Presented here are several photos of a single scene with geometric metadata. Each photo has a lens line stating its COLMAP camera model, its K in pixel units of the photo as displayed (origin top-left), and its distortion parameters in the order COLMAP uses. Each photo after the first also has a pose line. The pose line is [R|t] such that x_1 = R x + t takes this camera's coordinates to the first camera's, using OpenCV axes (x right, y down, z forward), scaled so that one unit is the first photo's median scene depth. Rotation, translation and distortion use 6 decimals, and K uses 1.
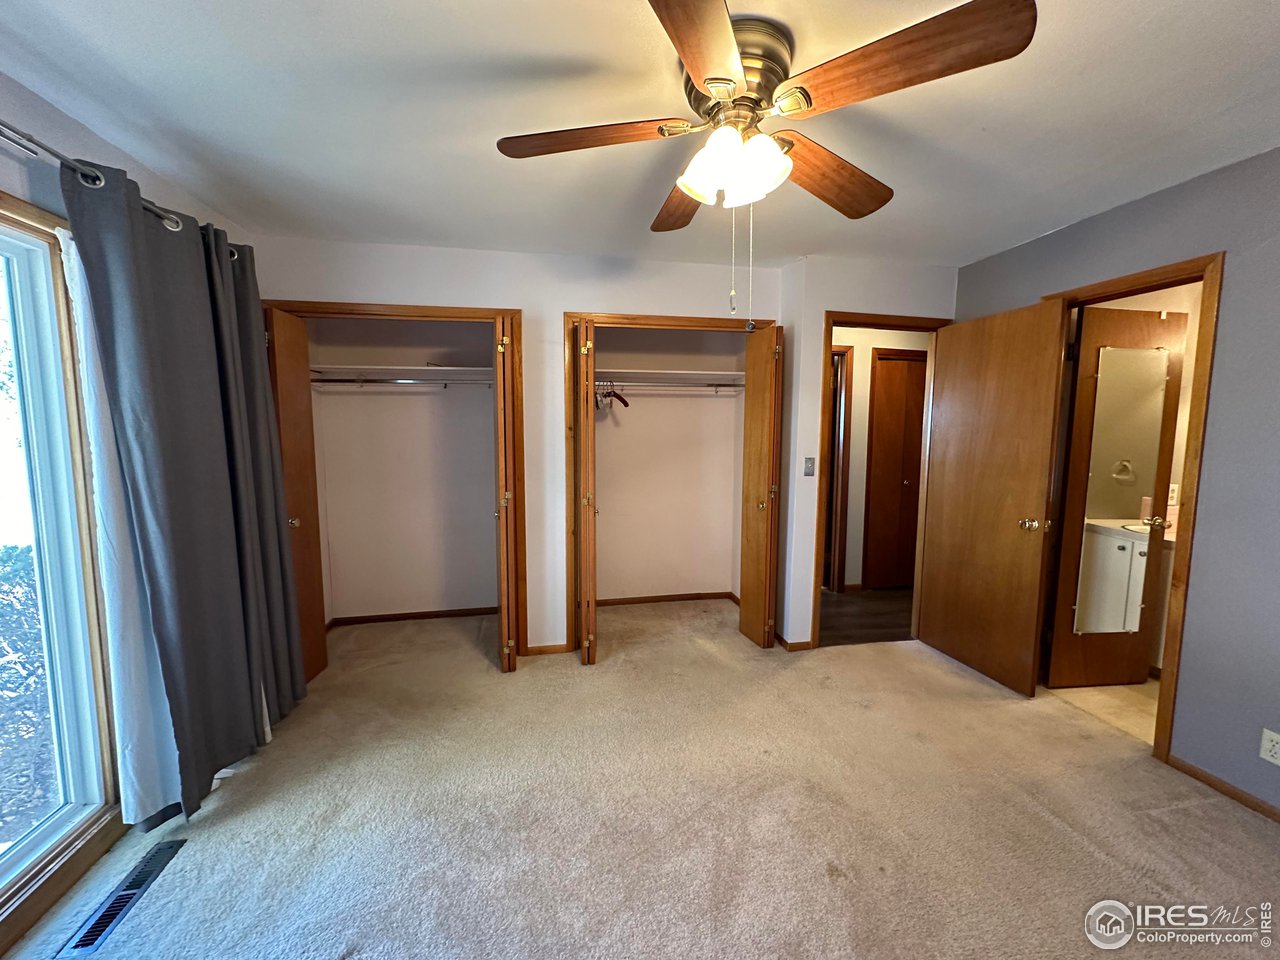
lens RADIAL K [[511.8, 0, 640.0], [0, 511.8, 480.0], [0, 0, 1]] dist [-0.000718, 0.000564]
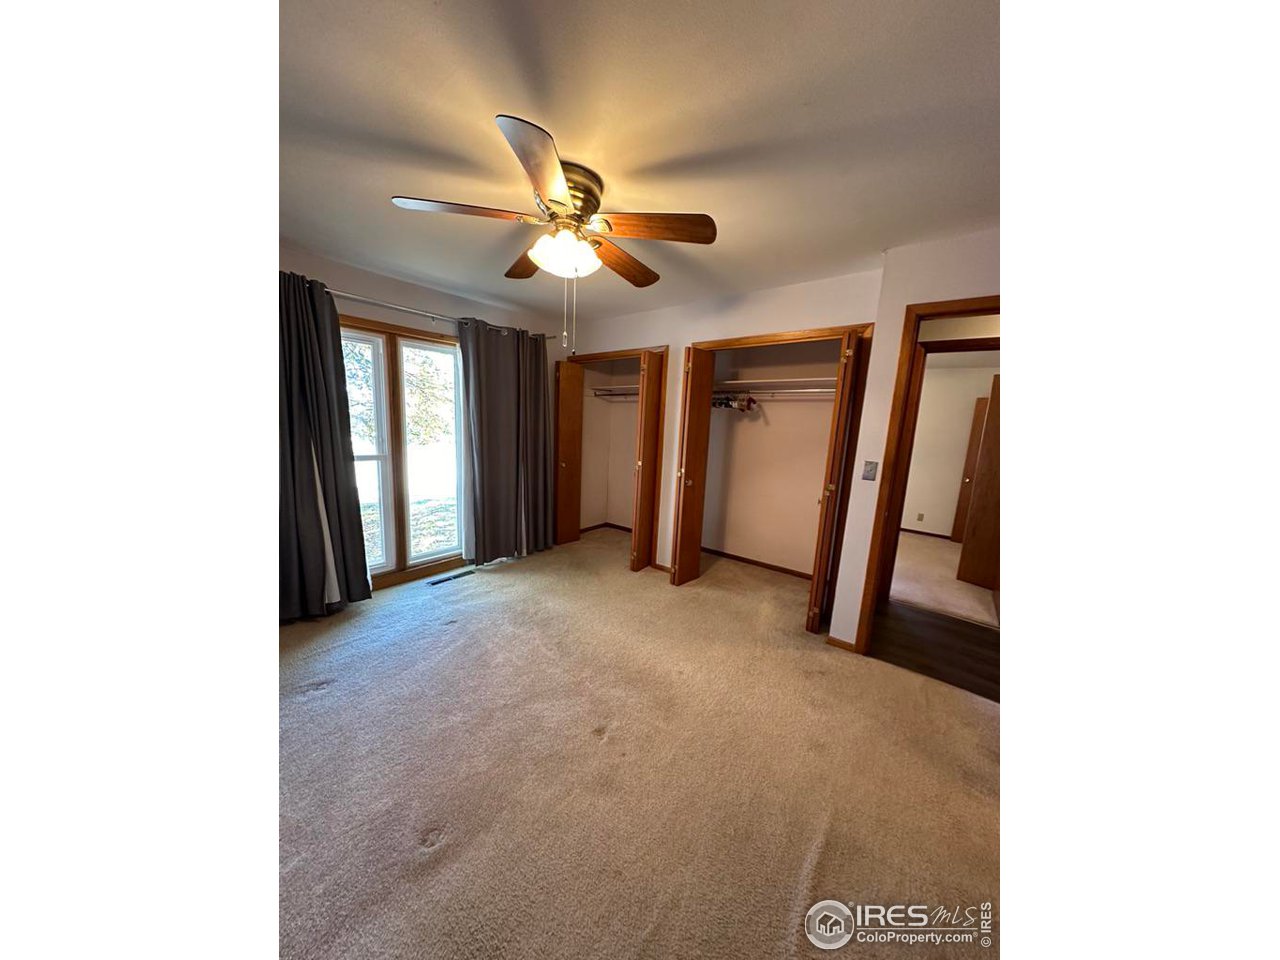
lens RADIAL K [[385.0, 0, 639.8], [0, 385.0, 481.7], [0, 0, 1]] dist [-0.001024, 0.000062]
pose [[0.645703, 0.143356, -0.750011, 0.630146], [-0.117566, 0.989171, 0.087853, -0.018990], [0.754484, 0.031448, 0.655565, 0.191418]]
